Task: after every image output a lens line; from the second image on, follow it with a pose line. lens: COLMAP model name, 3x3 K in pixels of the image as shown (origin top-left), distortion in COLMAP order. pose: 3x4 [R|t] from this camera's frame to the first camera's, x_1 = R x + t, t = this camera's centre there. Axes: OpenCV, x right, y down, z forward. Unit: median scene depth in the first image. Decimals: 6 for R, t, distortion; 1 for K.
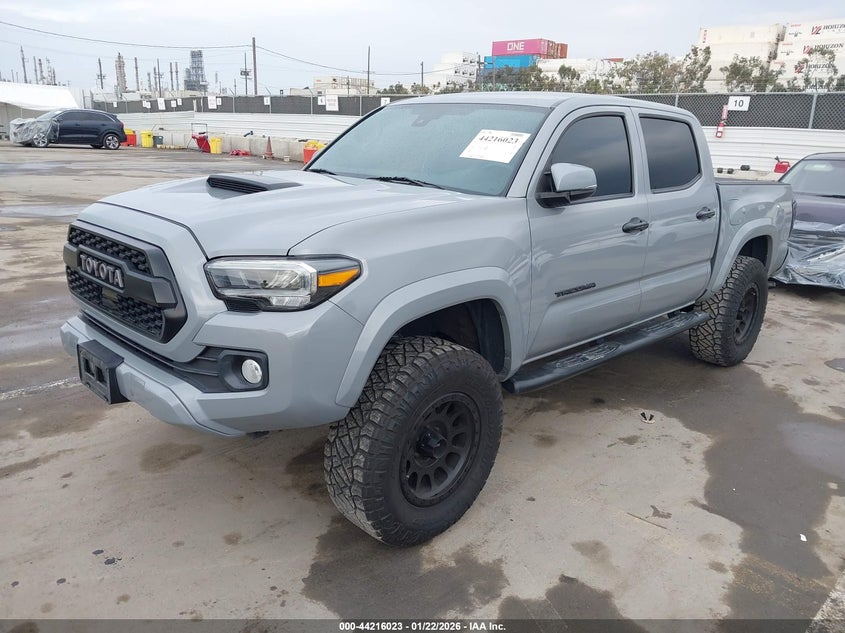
lens RADIAL K [[683.4, 0, 422.5], [0, 683.4, 316.5], [0, 0, 1]] dist [-0.003020, 0.000983]
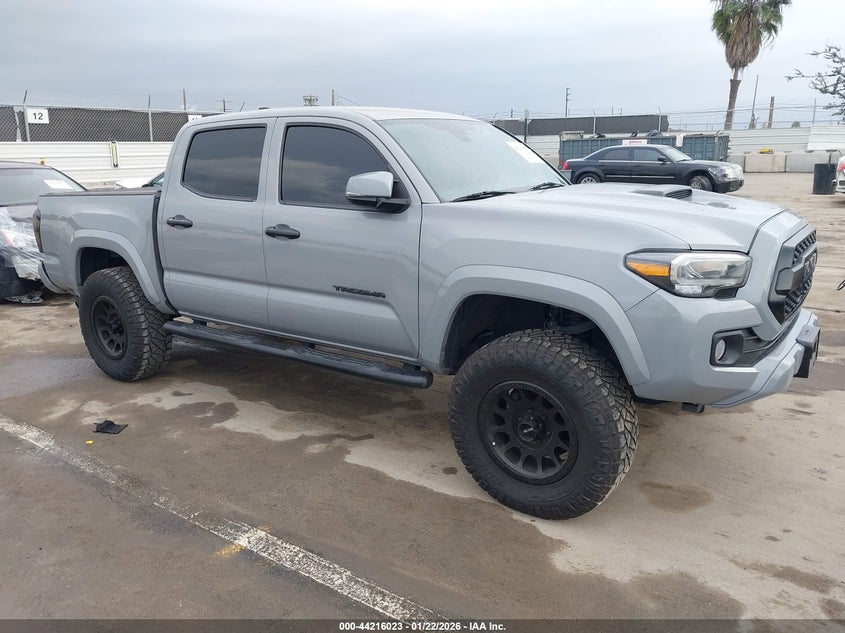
lens RADIAL K [[664.1, 0, 422.5], [0, 664.1, 316.5], [0, 0, 1]] dist [-0.000269, -0.010594]
pose [[-0.159956, -0.286220, 0.944718, -1.111162], [0.287748, 0.901957, 0.321985, -0.414103], [-0.944254, 0.323344, -0.061915, 1.306580]]
